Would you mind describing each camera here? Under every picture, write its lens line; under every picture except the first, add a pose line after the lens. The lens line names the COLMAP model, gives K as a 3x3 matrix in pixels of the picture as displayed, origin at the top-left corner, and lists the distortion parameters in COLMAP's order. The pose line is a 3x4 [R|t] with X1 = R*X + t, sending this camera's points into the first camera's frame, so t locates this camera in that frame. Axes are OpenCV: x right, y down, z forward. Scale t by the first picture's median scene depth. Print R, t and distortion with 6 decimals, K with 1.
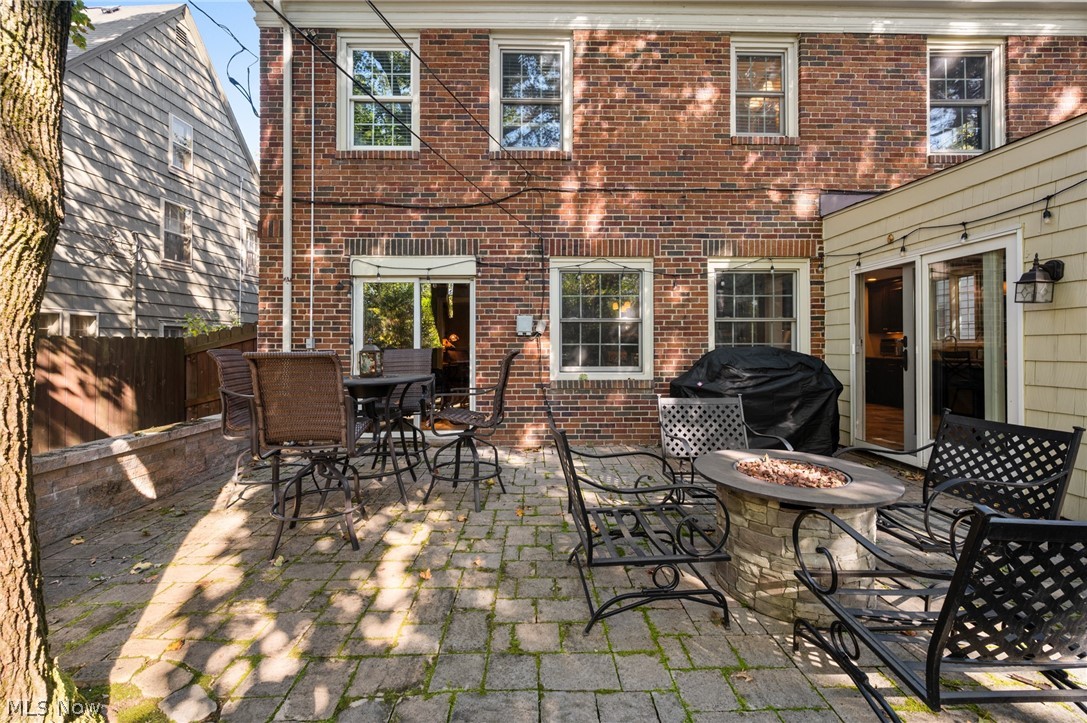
lens RADIAL K [[453.8, 0, 545.8], [0, 453.8, 342.1], [0, 0, 1]] dist [-0.000280, -0.000059]
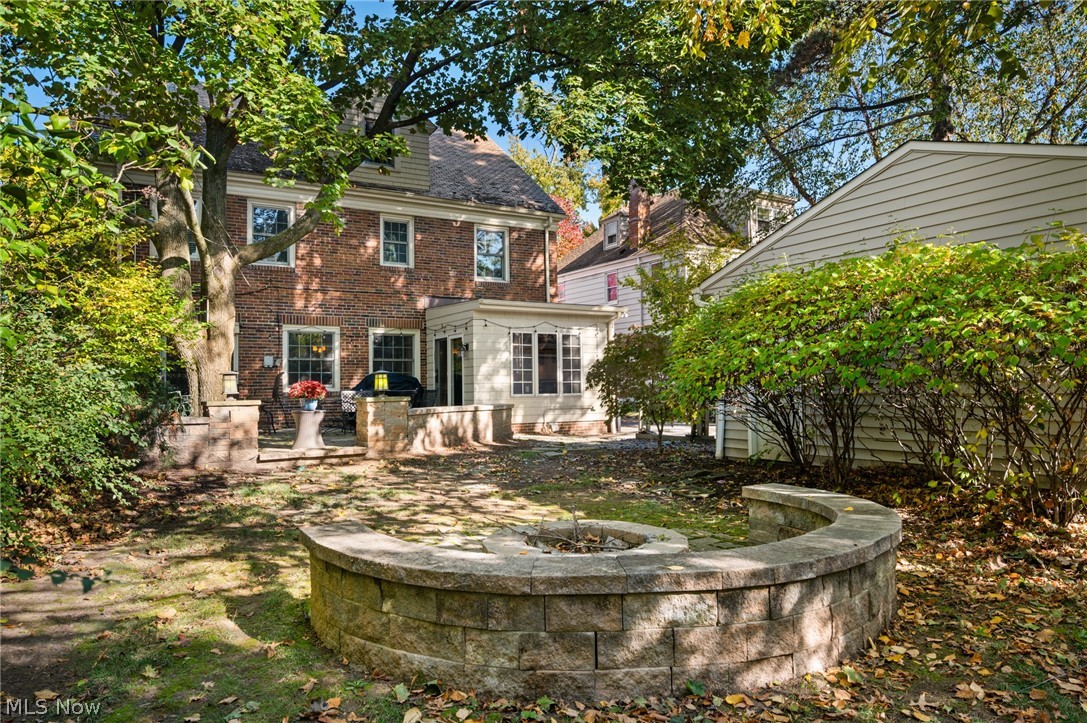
lens RADIAL K [[705.9, 0, 543.5], [0, 705.9, 361.5], [0, 0, 1]] dist [0.002576, 0.000039]
pose [[0.865450, 0.008971, 0.500915, -0.499745], [0.010873, 0.999268, -0.036681, 0.076033], [-0.500877, 0.037192, 0.864719, -1.956492]]
